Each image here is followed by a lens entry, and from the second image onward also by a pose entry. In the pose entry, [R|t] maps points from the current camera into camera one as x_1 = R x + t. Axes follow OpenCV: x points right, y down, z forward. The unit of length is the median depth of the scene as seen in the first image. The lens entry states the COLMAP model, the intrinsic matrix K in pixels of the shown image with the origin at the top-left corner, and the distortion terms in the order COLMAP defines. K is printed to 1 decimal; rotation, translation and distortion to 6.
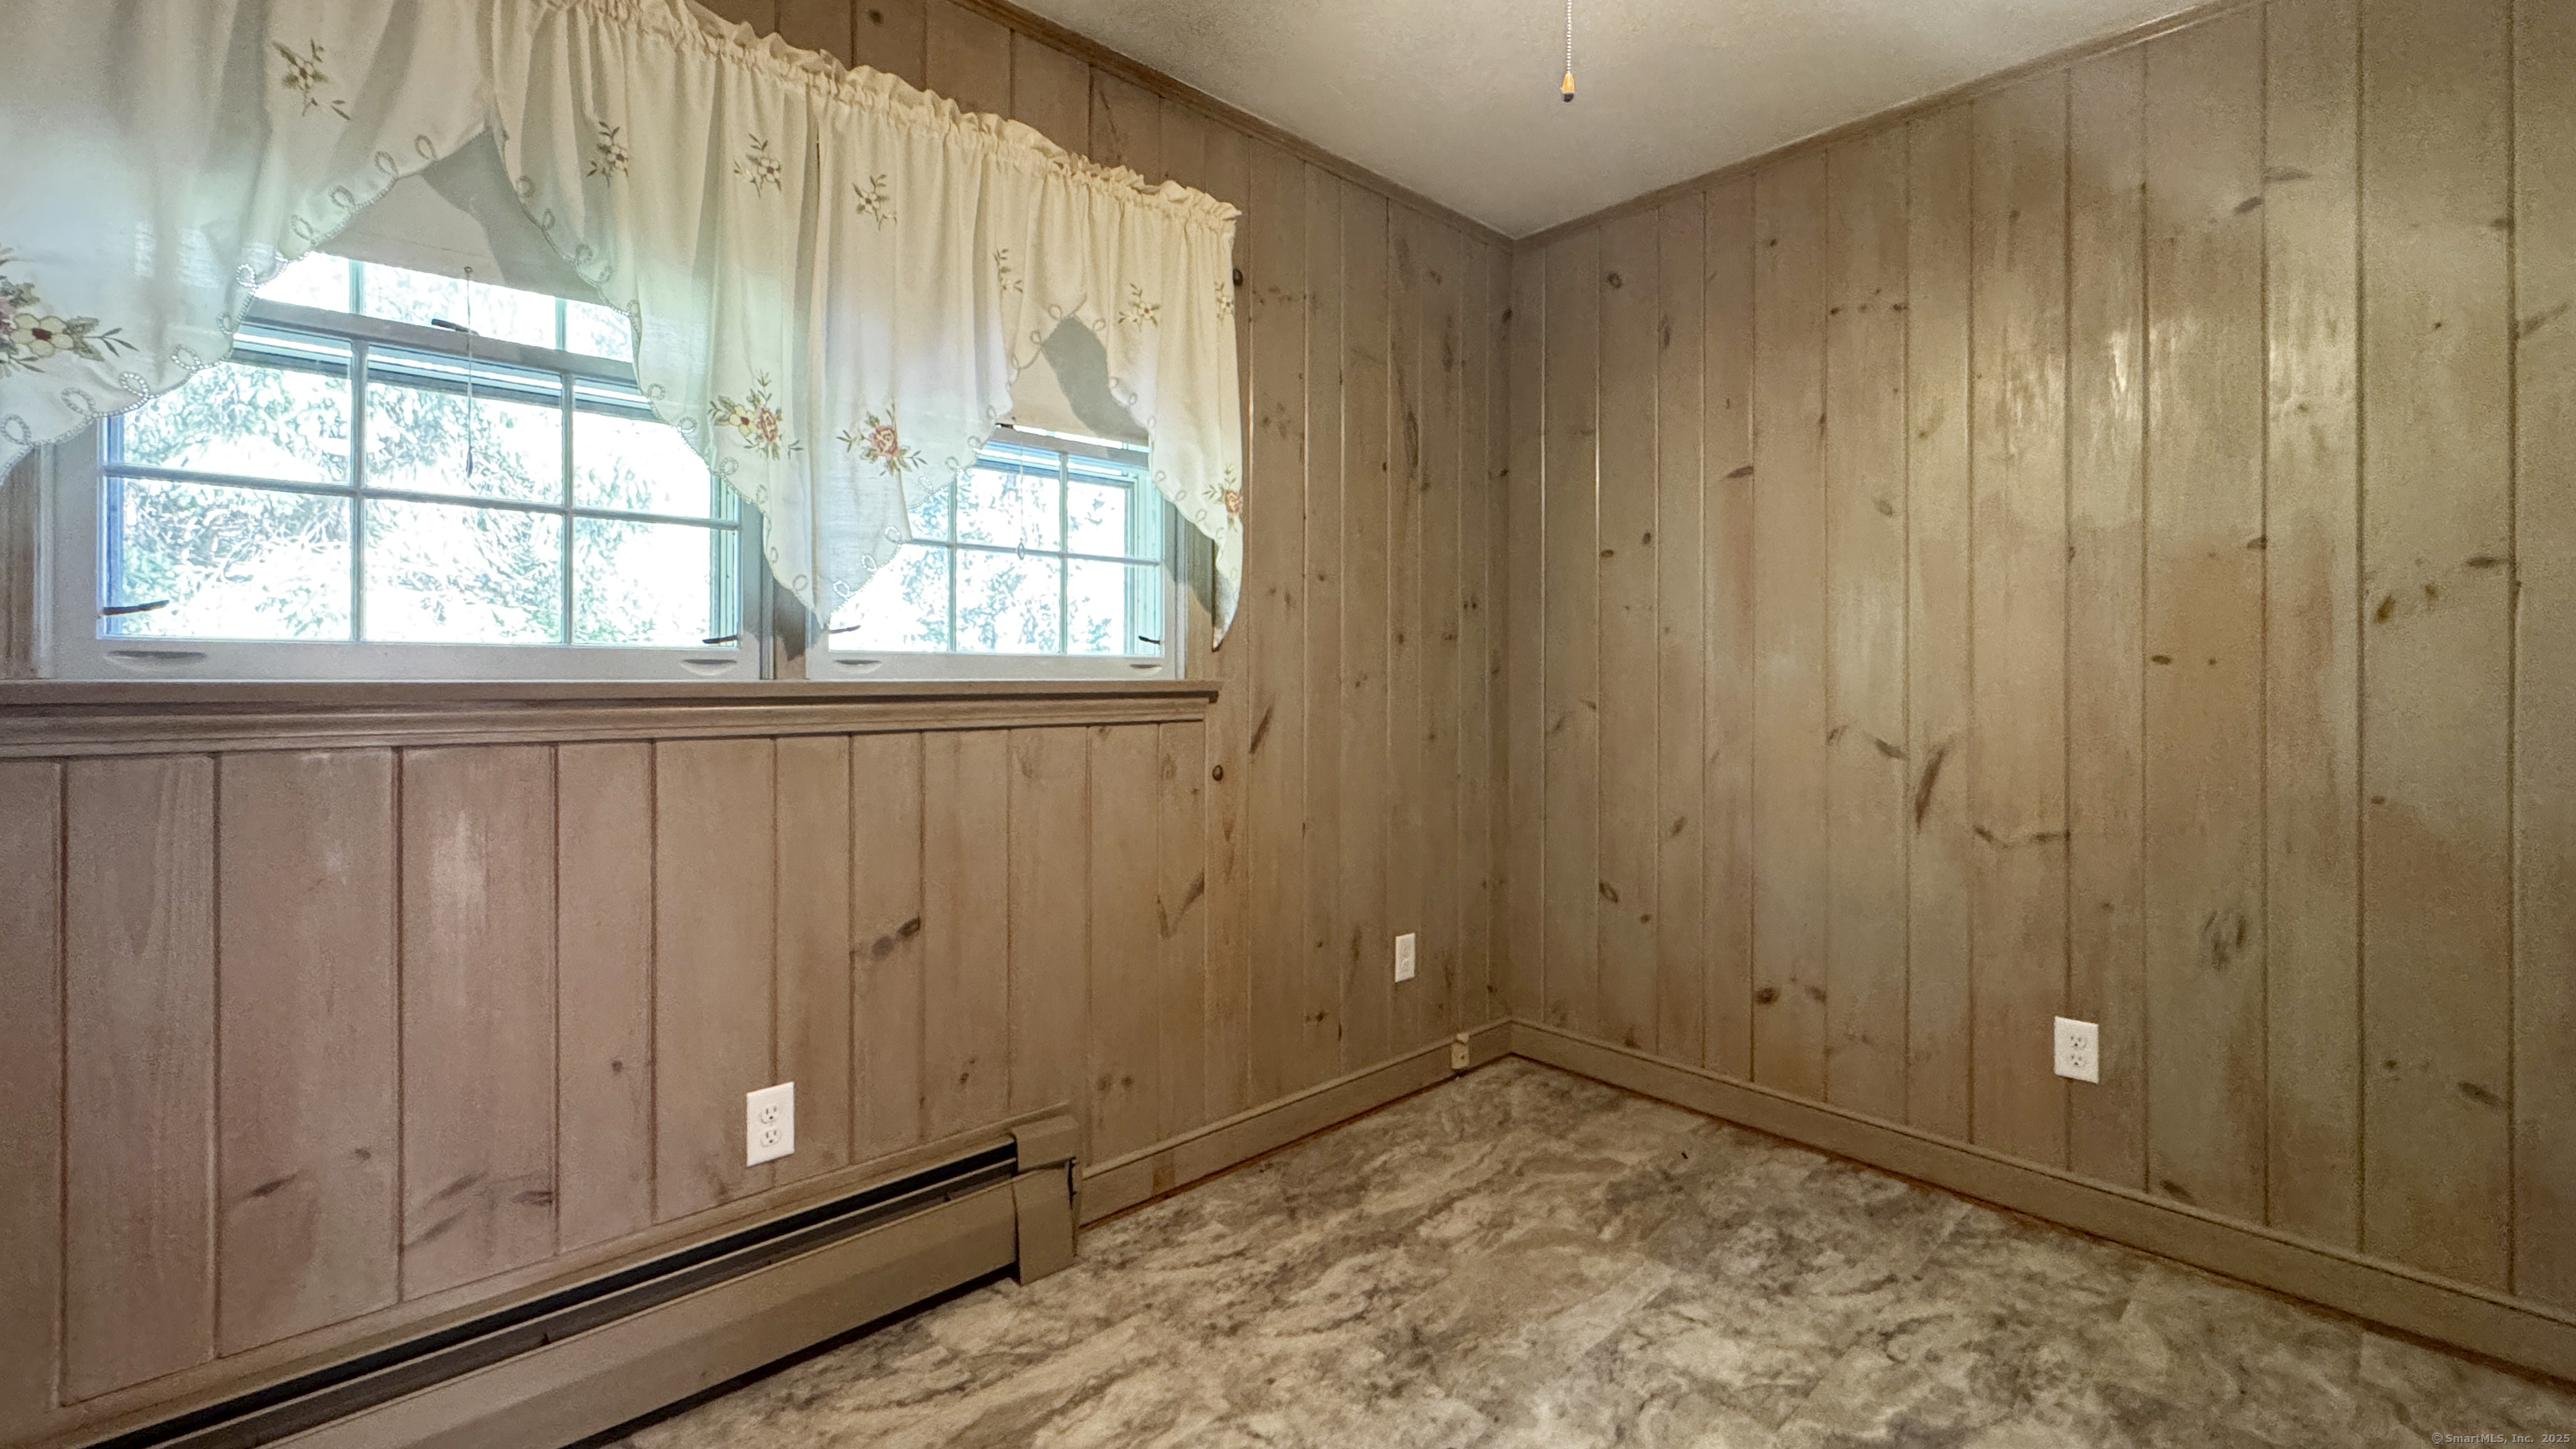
lens RADIAL K [[1096.8, 0, 1295.6], [0, 1096.8, 667.9], [0, 0, 1]] dist [-0.001045, -0.000221]
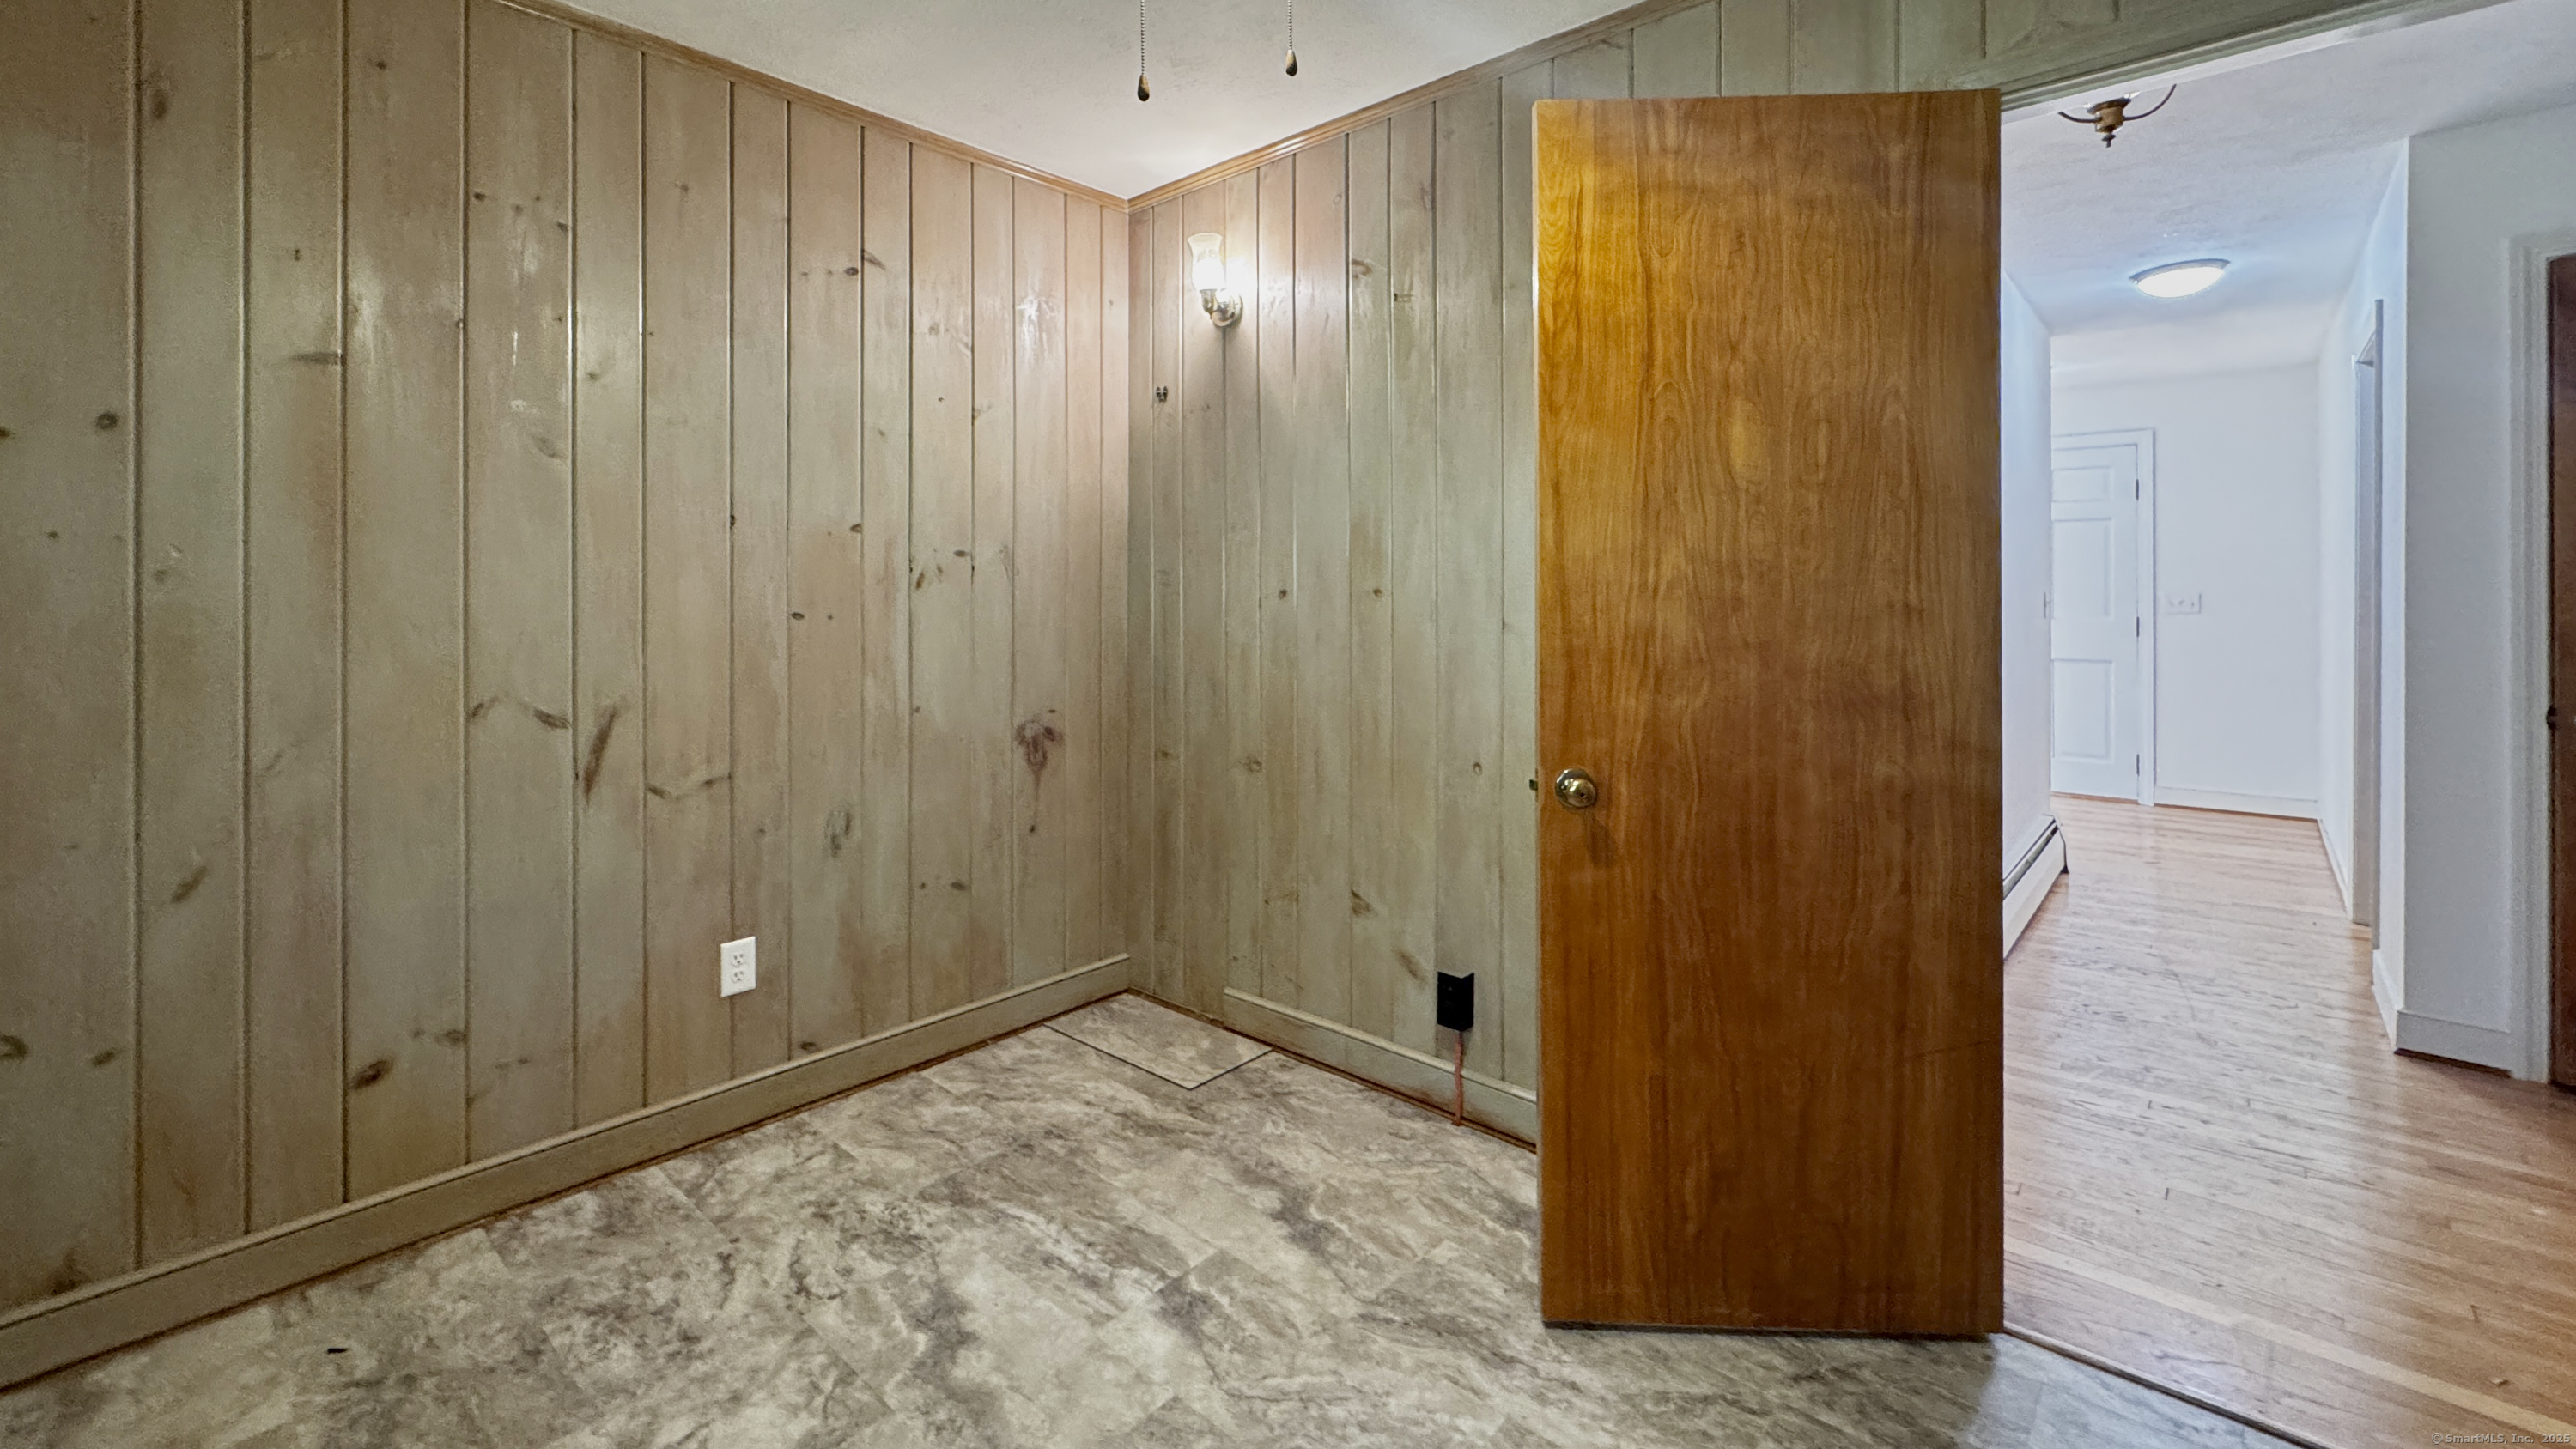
lens RADIAL K [[1061.3, 0, 1284.7], [0, 1061.3, 581.5], [0, 0, 1]] dist [0.000165, 0.000097]
pose [[-0.085846, 0.003454, 0.996302, -0.446063], [-0.005321, 0.999978, -0.003925, -0.045489], [-0.996294, -0.005639, -0.085826, 0.585687]]
